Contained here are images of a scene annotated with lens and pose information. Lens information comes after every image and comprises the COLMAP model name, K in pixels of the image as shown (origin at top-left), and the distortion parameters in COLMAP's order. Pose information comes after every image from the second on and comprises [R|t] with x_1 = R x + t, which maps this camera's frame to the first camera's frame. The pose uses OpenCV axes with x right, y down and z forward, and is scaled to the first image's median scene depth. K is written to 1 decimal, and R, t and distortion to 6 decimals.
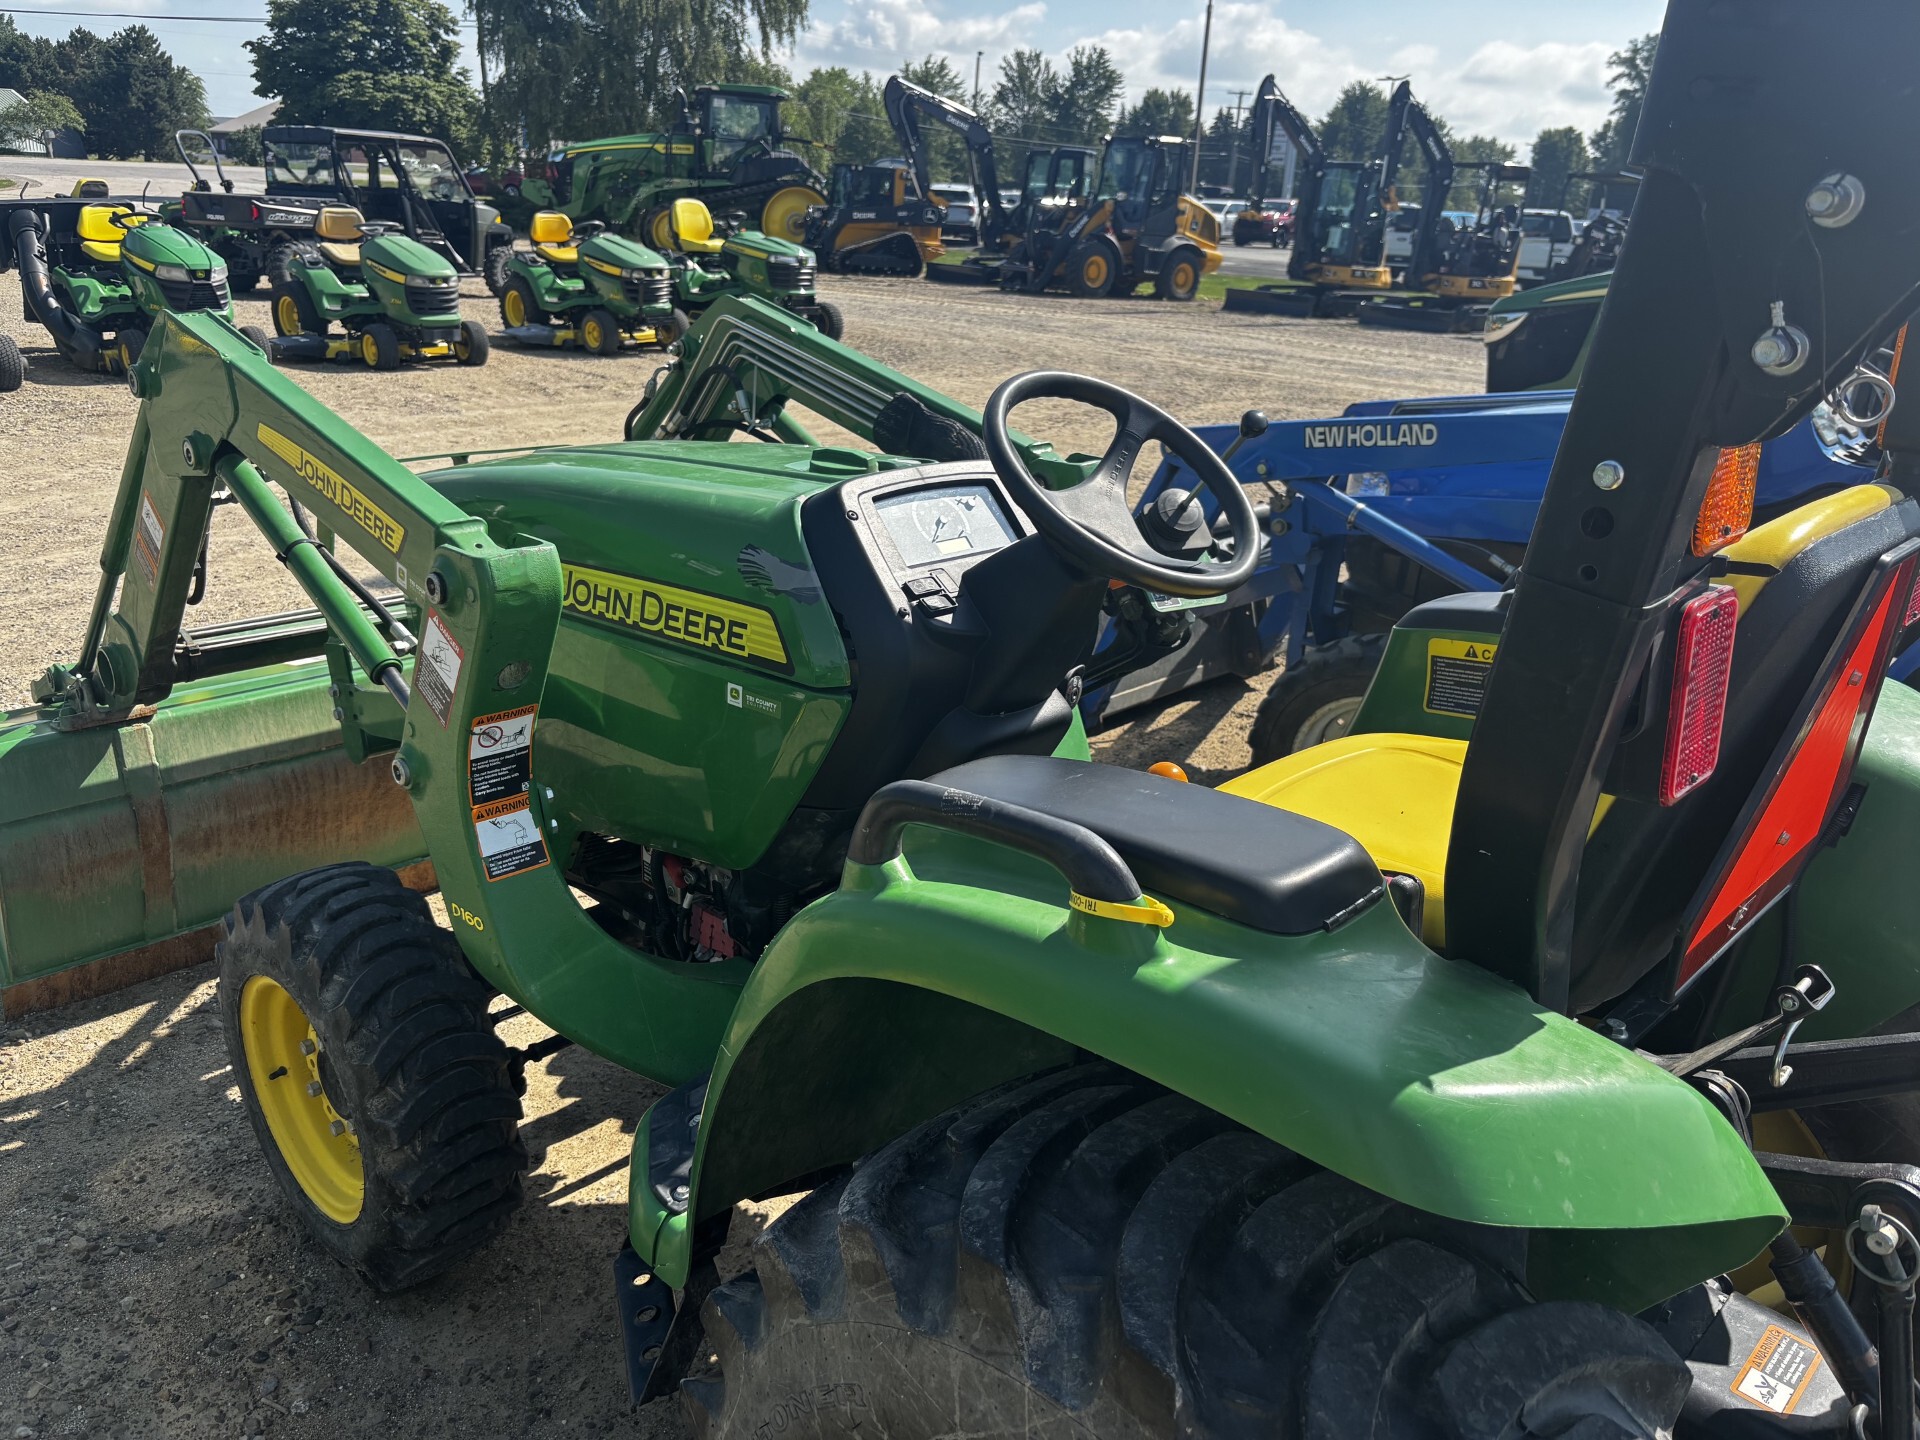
lens RADIAL K [[1442.2, 0, 960.0], [0, 1442.2, 720.0], [0, 0, 1]] dist [0.033748, -0.050081]
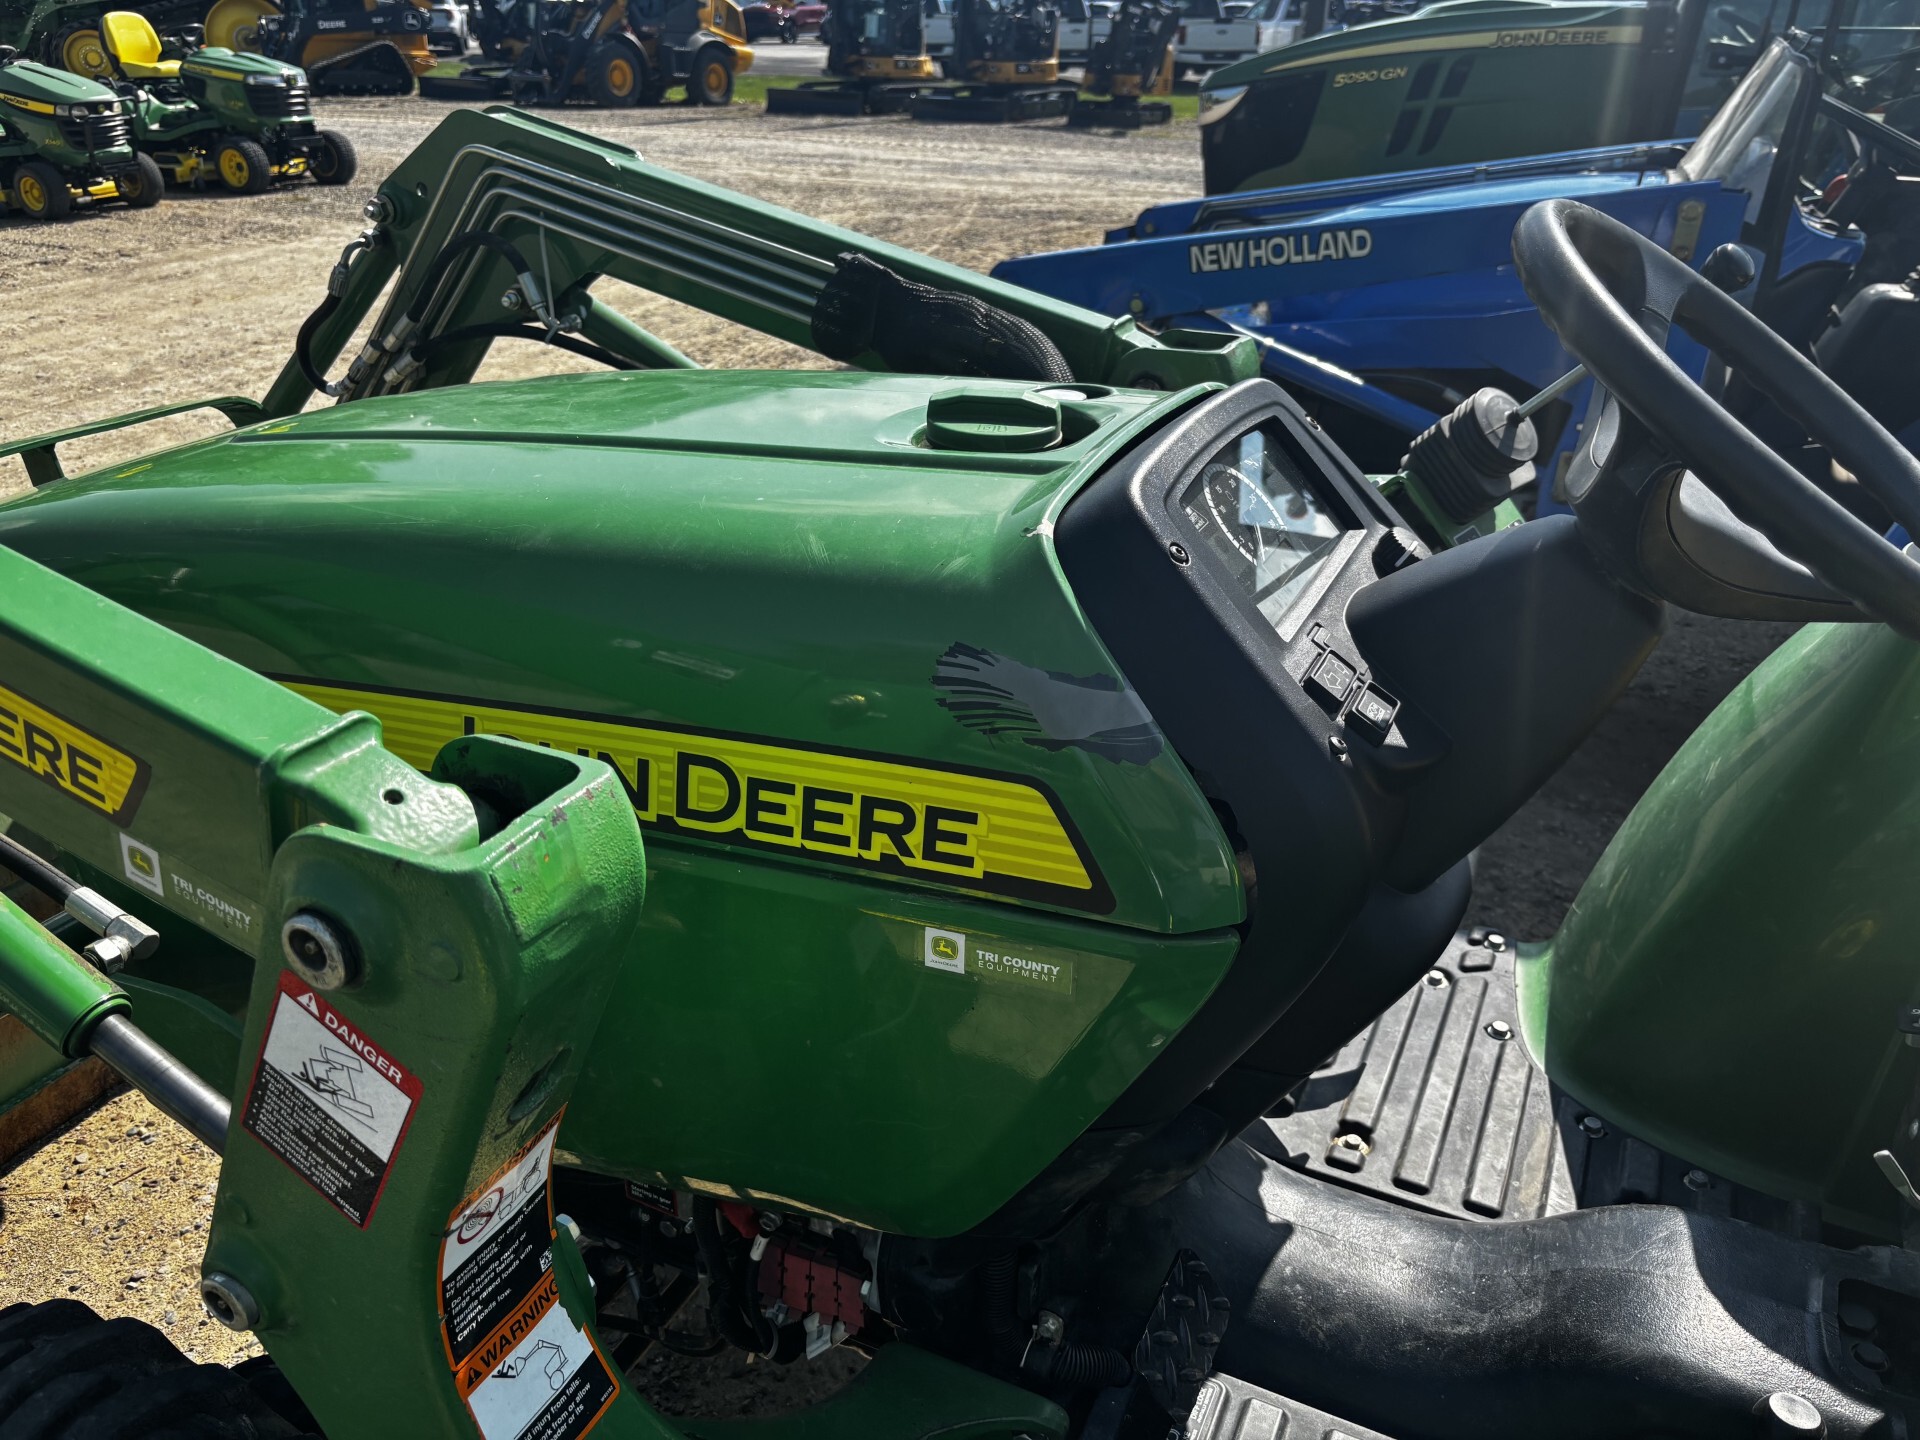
lens RADIAL K [[1442.2, 0, 960.0], [0, 1442.2, 720.0], [0, 0, 1]] dist [0.033748, -0.050081]
pose [[0.947077, -0.175915, 0.268512, -0.035805], [0.142881, 0.980055, 0.138119, -0.021185], [-0.287453, -0.092444, 0.953323, 0.073458]]
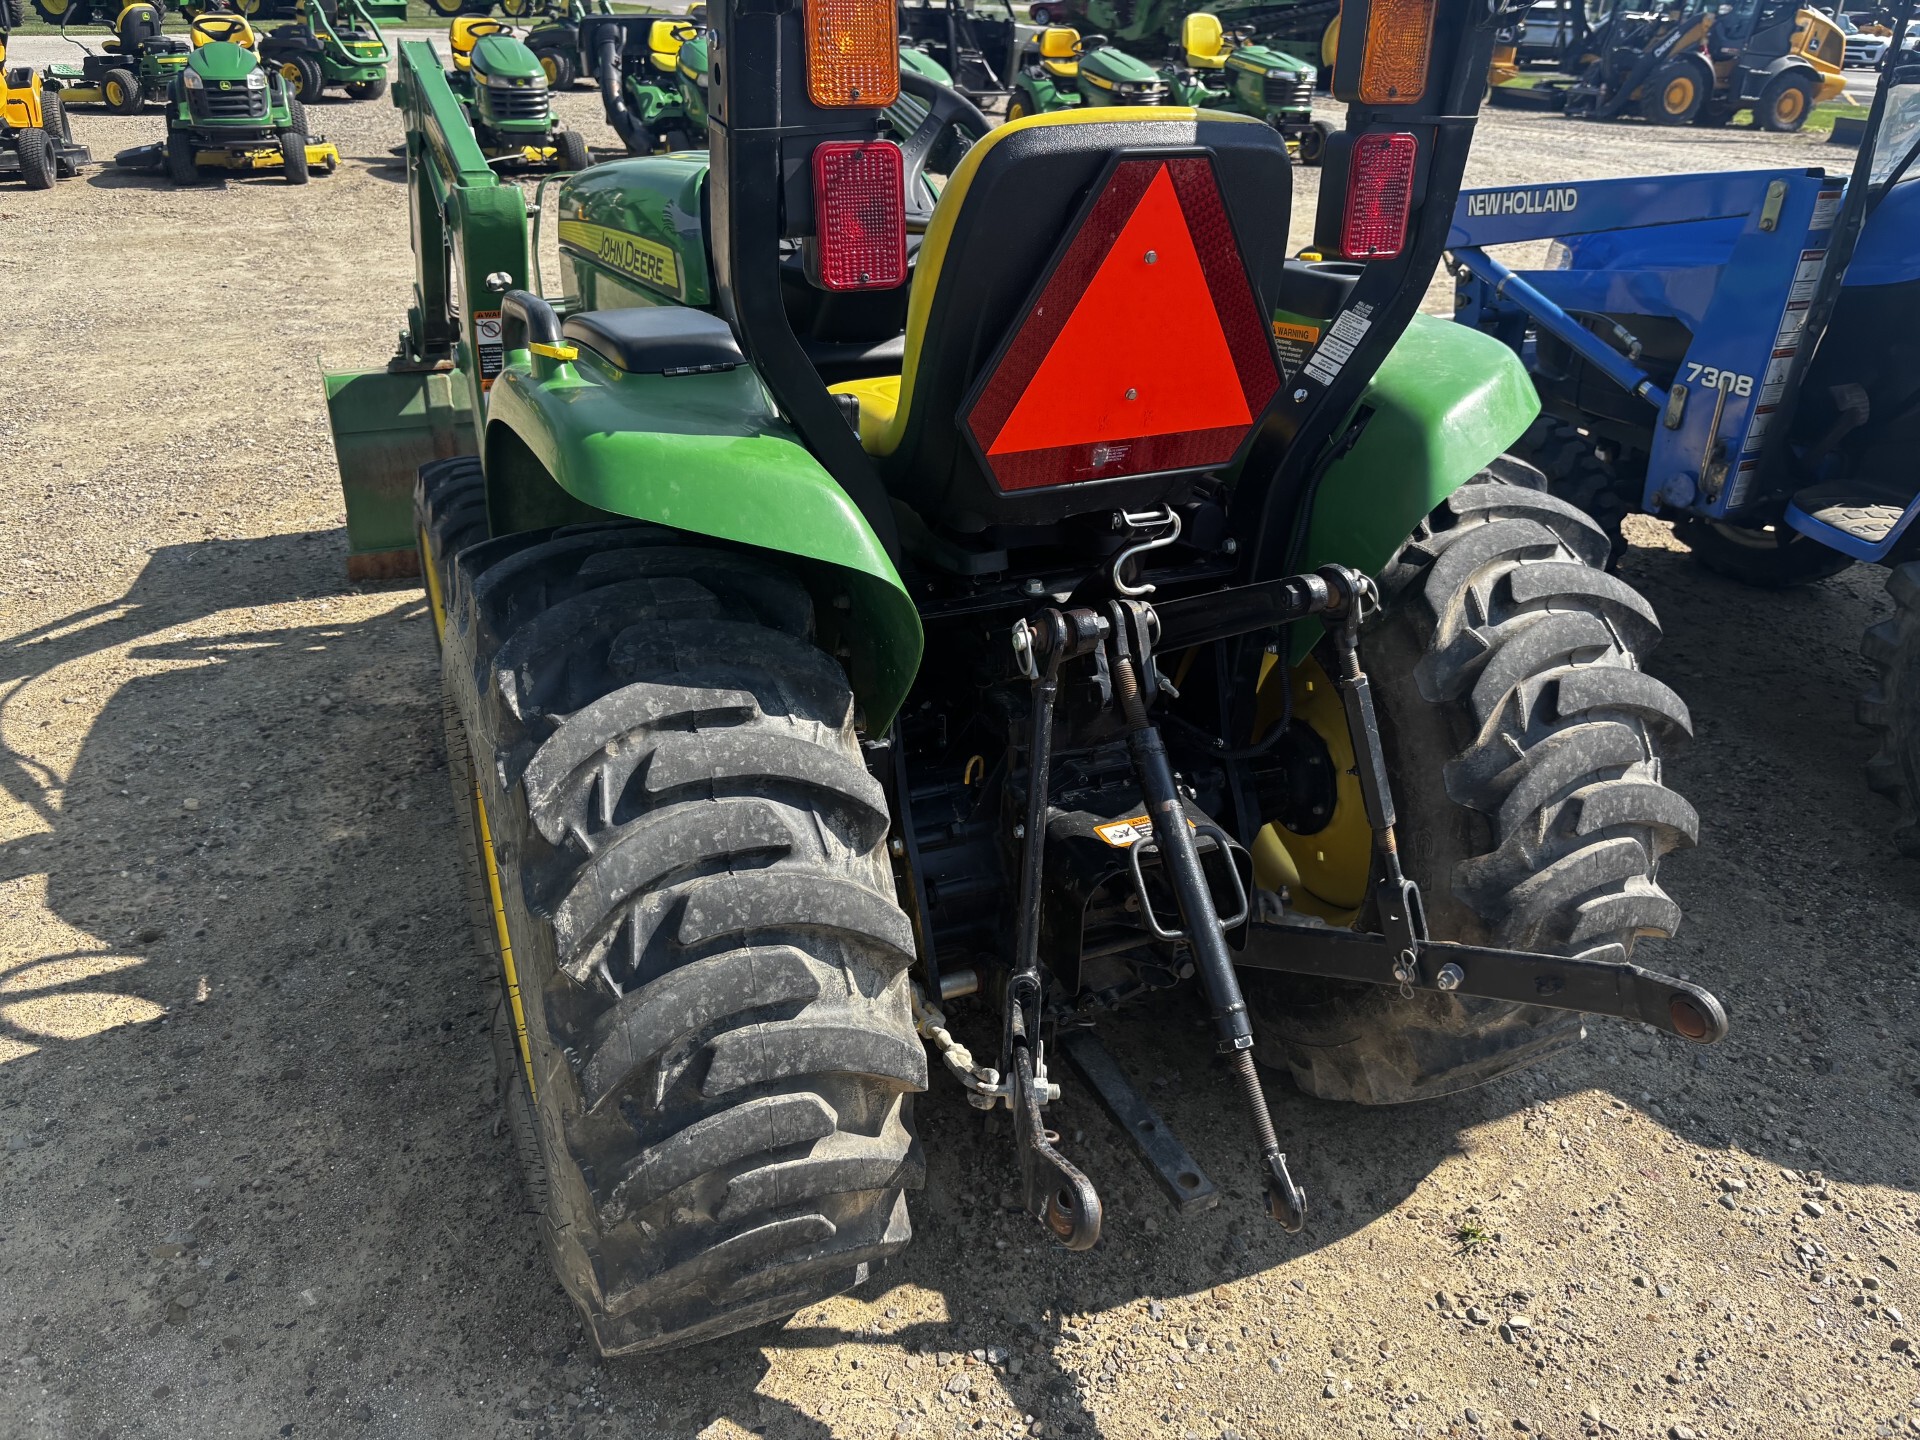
lens RADIAL K [[1442.7, 0, 1001.2], [0, 1442.7, 697.5], [0, 0, 1]] dist [0.063156, -0.084643]
pose [[0.935933, 0.139629, -0.323317, 0.084447], [-0.111524, 0.988307, 0.103977, 0.021041], [0.334055, -0.061258, 0.940561, -0.026412]]
